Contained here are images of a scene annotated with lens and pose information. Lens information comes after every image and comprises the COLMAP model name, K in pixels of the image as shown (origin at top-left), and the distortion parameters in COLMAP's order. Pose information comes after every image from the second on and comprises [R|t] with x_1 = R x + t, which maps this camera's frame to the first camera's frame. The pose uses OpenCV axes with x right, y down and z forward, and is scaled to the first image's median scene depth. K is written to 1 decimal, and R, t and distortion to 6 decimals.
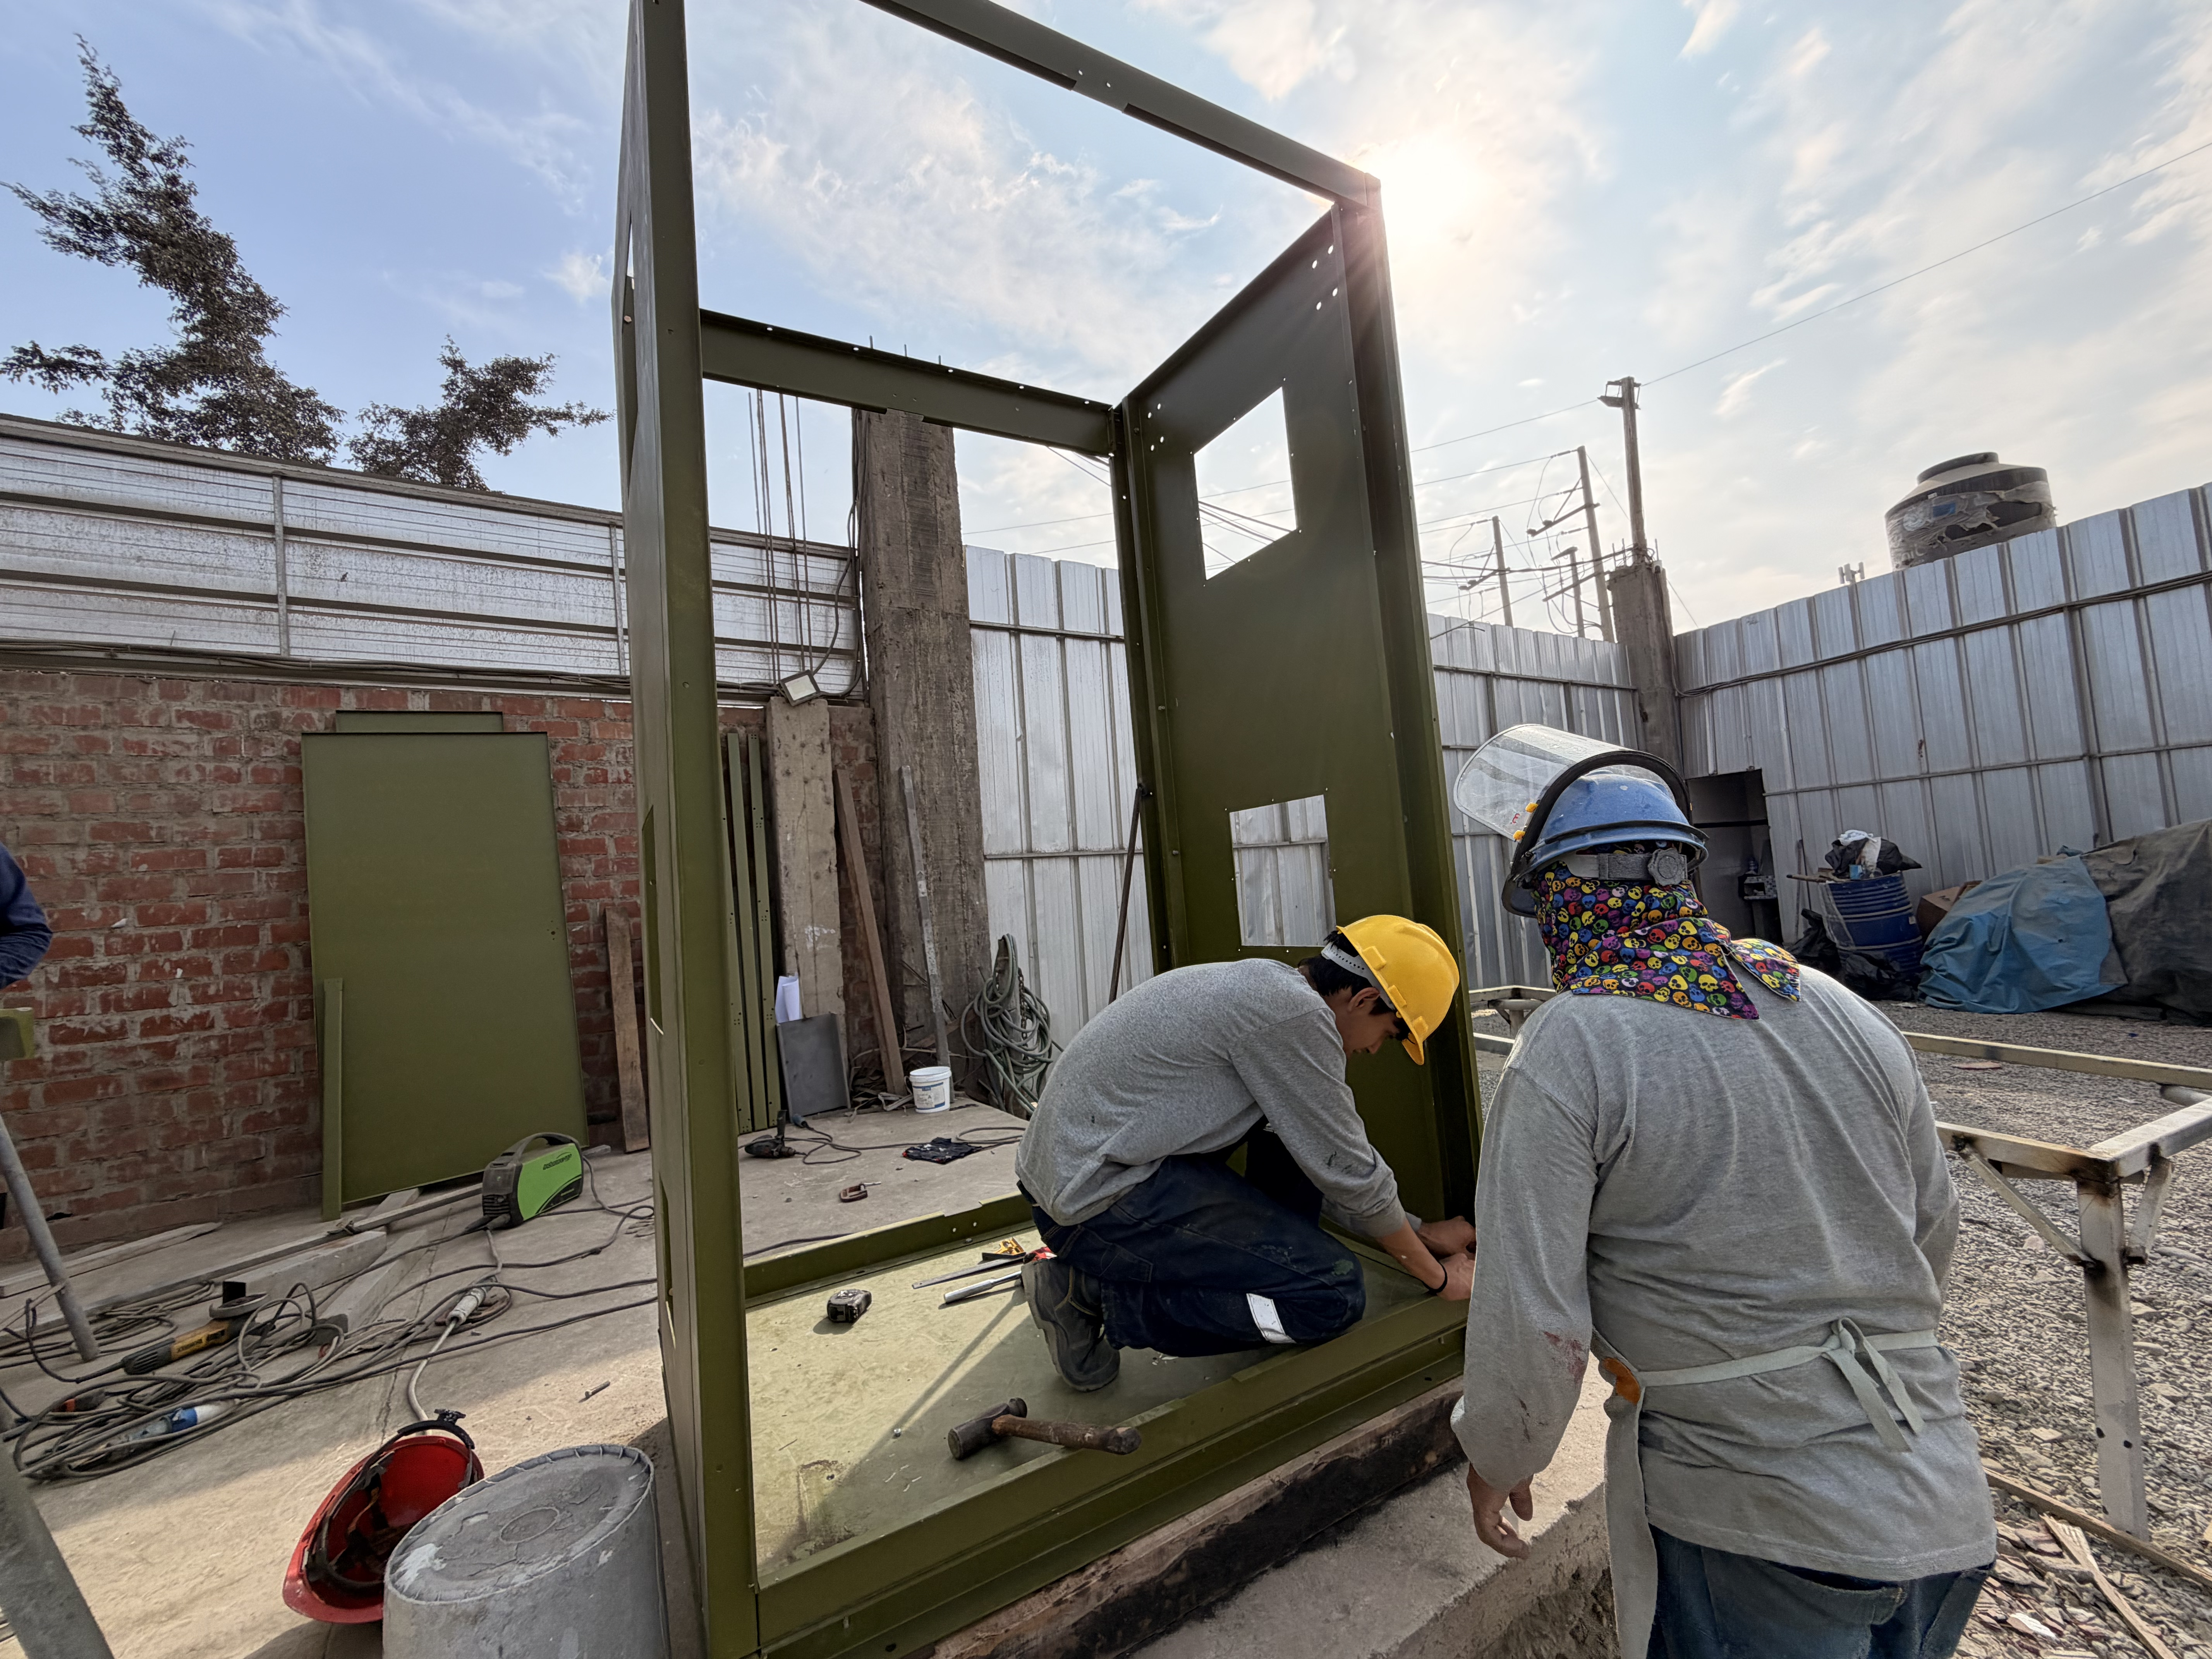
lens RADIAL K [[879.1, 0, 1096.5], [0, 879.1, 834.0], [0, 0, 1]] dist [-0.000017, 0.000204]
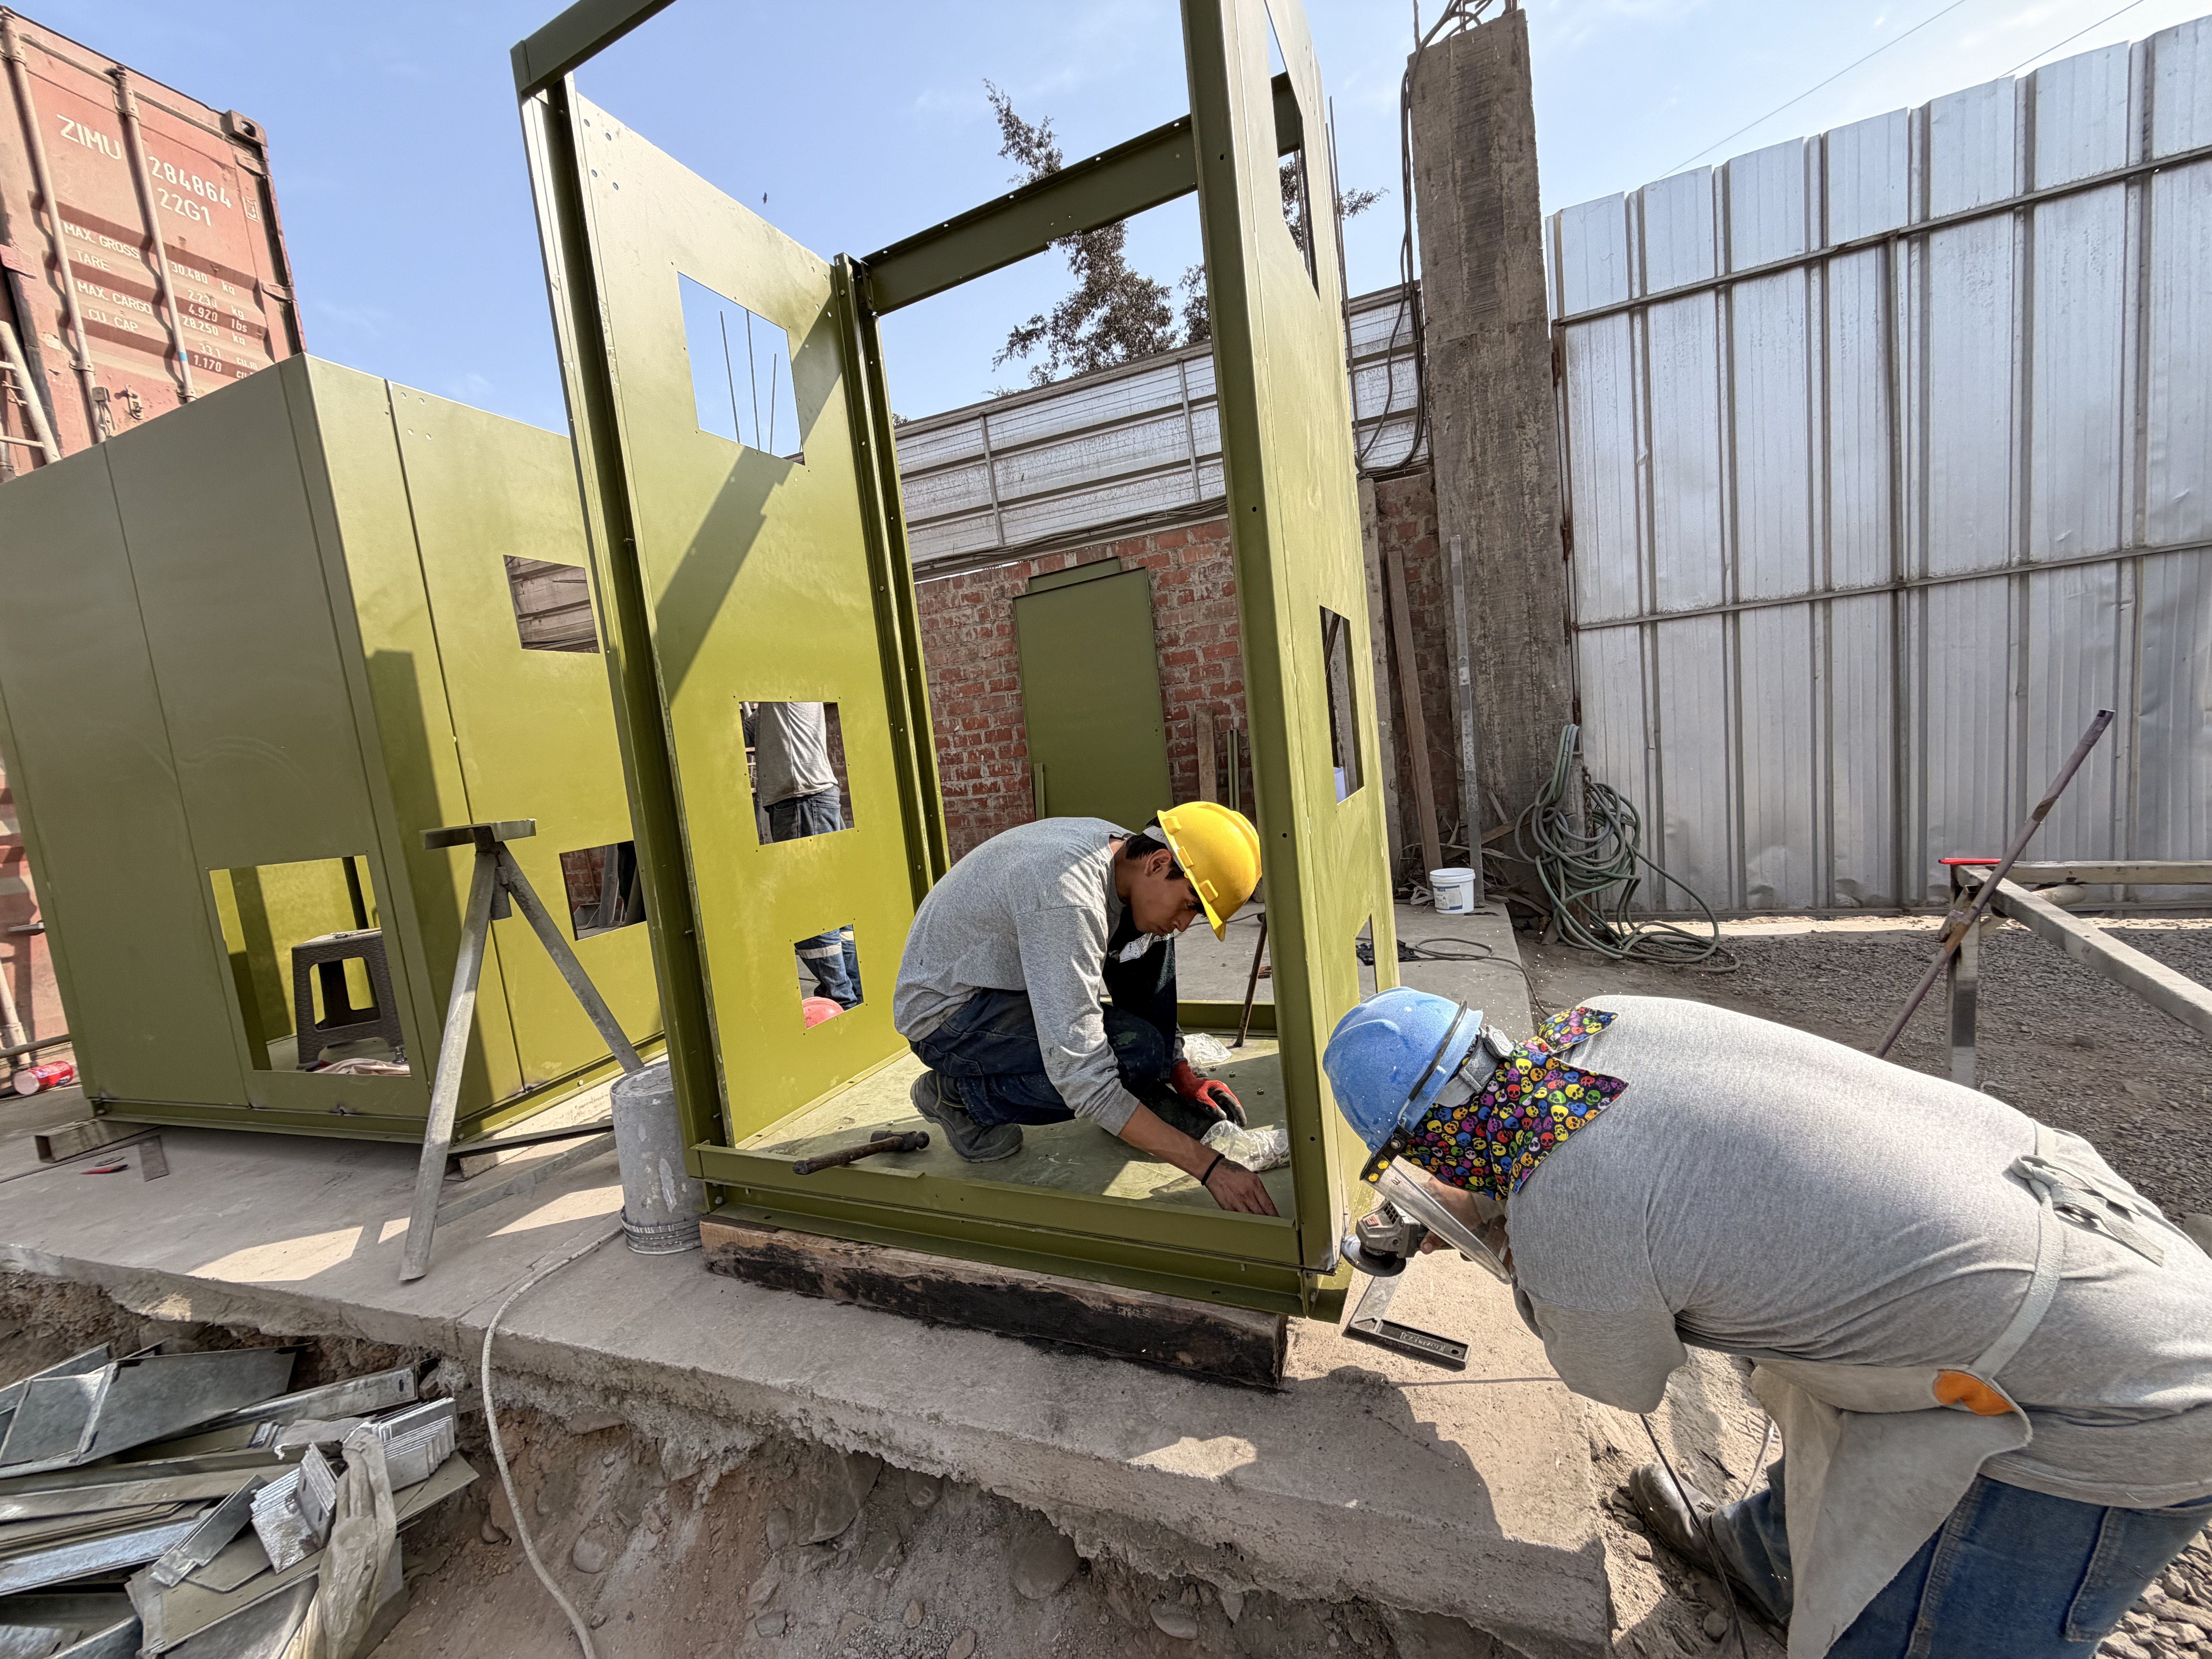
lens RADIAL K [[874.6, 0, 1105.6], [0, 874.6, 833.1], [0, 0, 1]] dist [-0.001372, 0.000258]
pose [[0.593983, 0.095008, -0.798848, 0.416588], [0.123585, 0.970438, 0.207307, -0.017205], [0.794928, -0.221863, 0.564682, 0.214355]]
